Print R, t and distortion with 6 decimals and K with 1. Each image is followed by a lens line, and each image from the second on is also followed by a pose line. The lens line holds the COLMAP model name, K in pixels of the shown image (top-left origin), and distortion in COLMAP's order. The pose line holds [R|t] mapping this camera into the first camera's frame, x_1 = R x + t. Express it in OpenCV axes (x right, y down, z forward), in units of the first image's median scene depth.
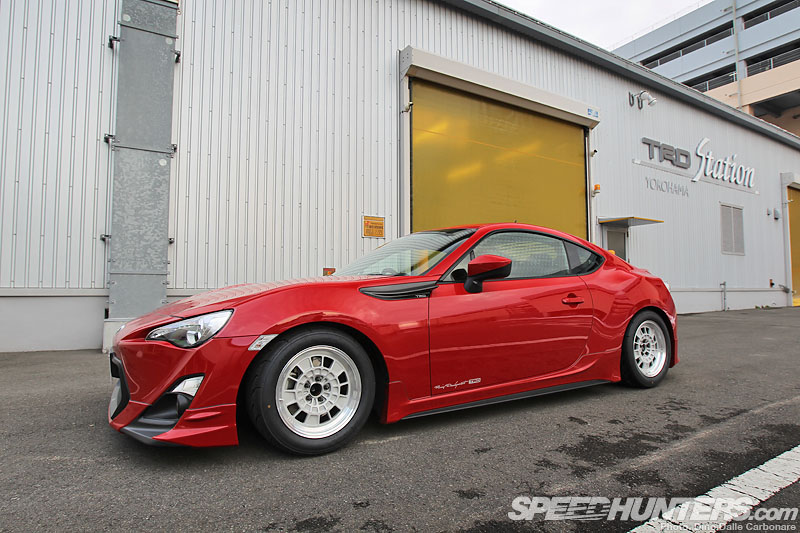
lens RADIAL K [[469.1, 0, 400.8], [0, 469.1, 266.4], [0, 0, 1]] dist [-0.044767, 0.019299]
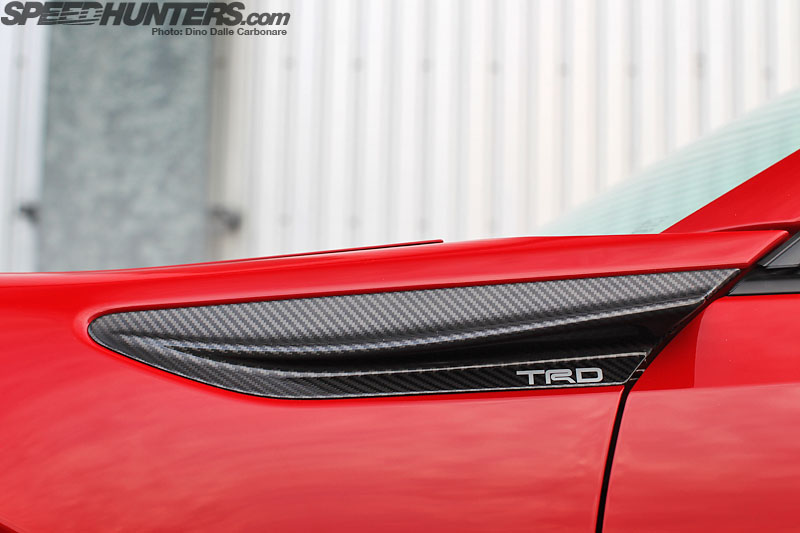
lens RADIAL K [[1524.6, 0, 399.6], [0, 1524.6, 267.2], [0, 0, 1]] dist [-0.081422, 0.000000]
pose [[0.843207, -0.038817, -0.536186, 0.109665], [0.017615, 0.998849, -0.044611, 0.022832], [0.537301, 0.028171, 0.842920, 0.269655]]
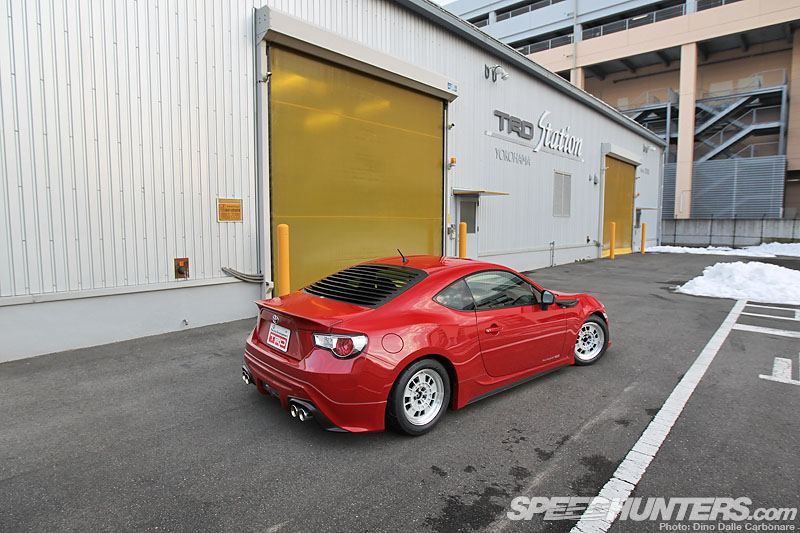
lens RADIAL K [[469.1, 0, 399.2], [0, 469.1, 266.8], [0, 0, 1]] dist [-0.044767, 0.019299]
pose [[0.955829, -0.022831, 0.293035, -0.014107], [-0.019371, 0.989918, 0.140311, -0.147267], [-0.293284, -0.139789, 0.945750, 0.014299]]
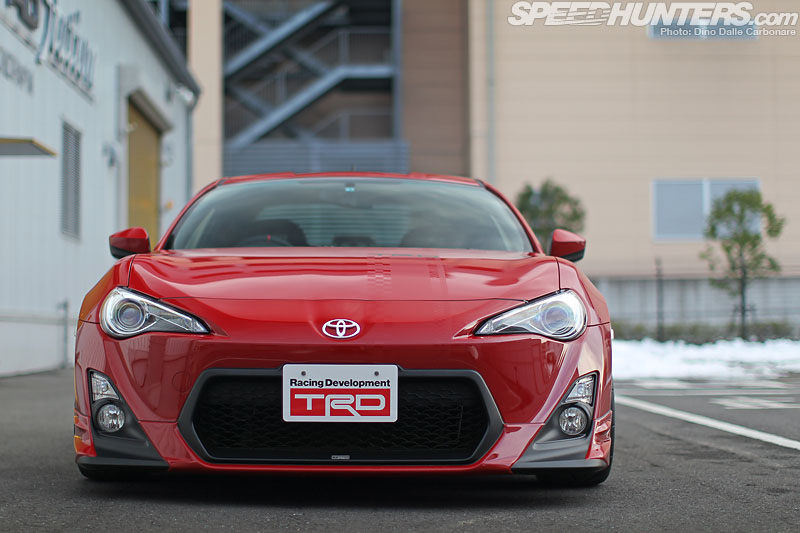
lens RADIAL K [[1524.6, 0, 403.1], [0, 1524.6, 268.0], [0, 0, 1]] dist [-0.081422, 0.000000]
pose [[0.499730, 0.036738, 0.865402, -0.944906], [-0.040127, 0.999009, -0.019238, 0.042602], [-0.865251, -0.025112, 0.500709, 0.017196]]
